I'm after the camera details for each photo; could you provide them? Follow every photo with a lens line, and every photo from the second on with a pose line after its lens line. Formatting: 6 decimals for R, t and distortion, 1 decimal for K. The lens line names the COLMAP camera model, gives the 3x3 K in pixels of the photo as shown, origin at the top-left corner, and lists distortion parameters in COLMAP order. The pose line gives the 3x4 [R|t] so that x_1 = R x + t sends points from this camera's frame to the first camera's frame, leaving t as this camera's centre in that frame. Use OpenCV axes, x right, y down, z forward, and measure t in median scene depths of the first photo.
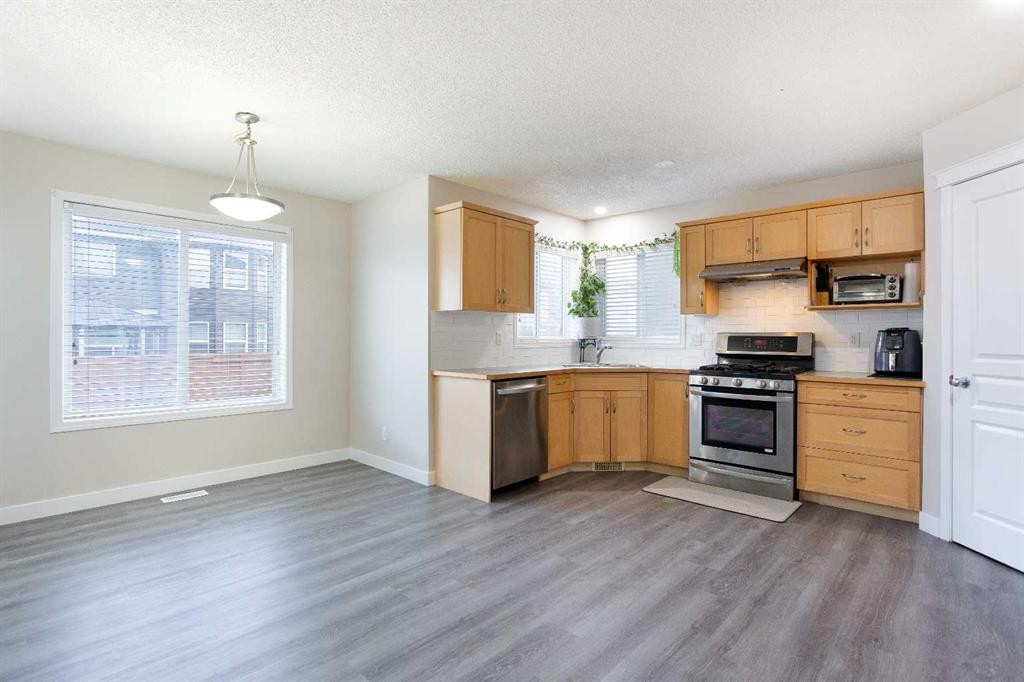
lens RADIAL K [[489.6, 0, 507.5], [0, 489.6, 336.4], [0, 0, 1]] dist [-0.033335, 0.000928]
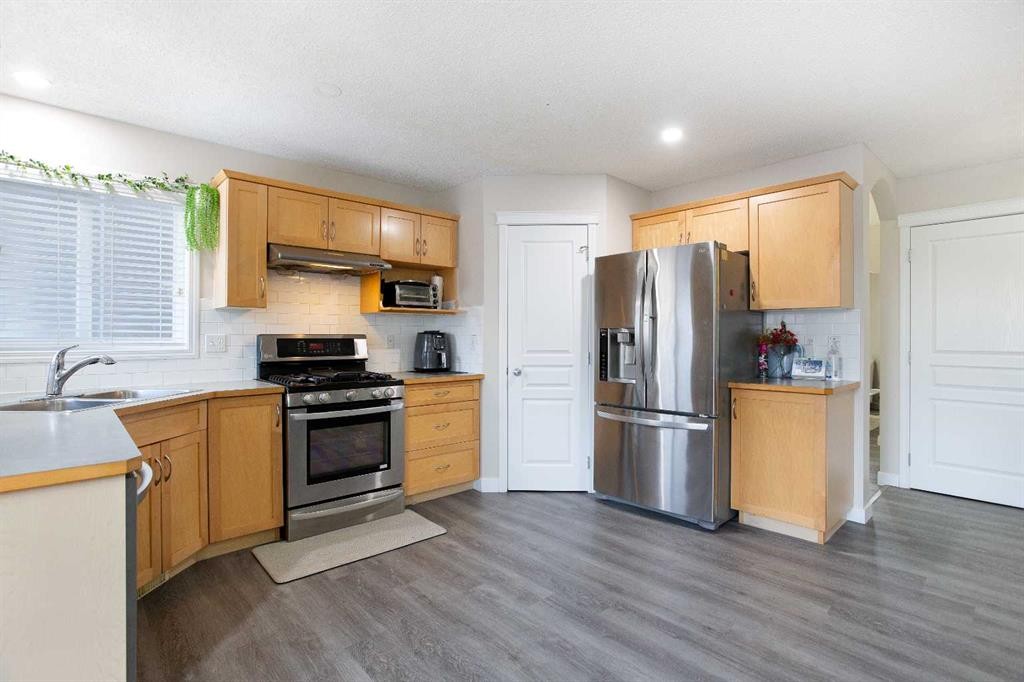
lens RADIAL K [[489.6, 0, 508.1], [0, 489.6, 339.9], [0, 0, 1]] dist [-0.033335, 0.000928]
pose [[0.082753, -0.015712, 0.996446, -0.361515], [-0.000711, 0.999875, 0.015825, -0.014553], [-0.996570, -0.002018, 0.082732, 0.734841]]
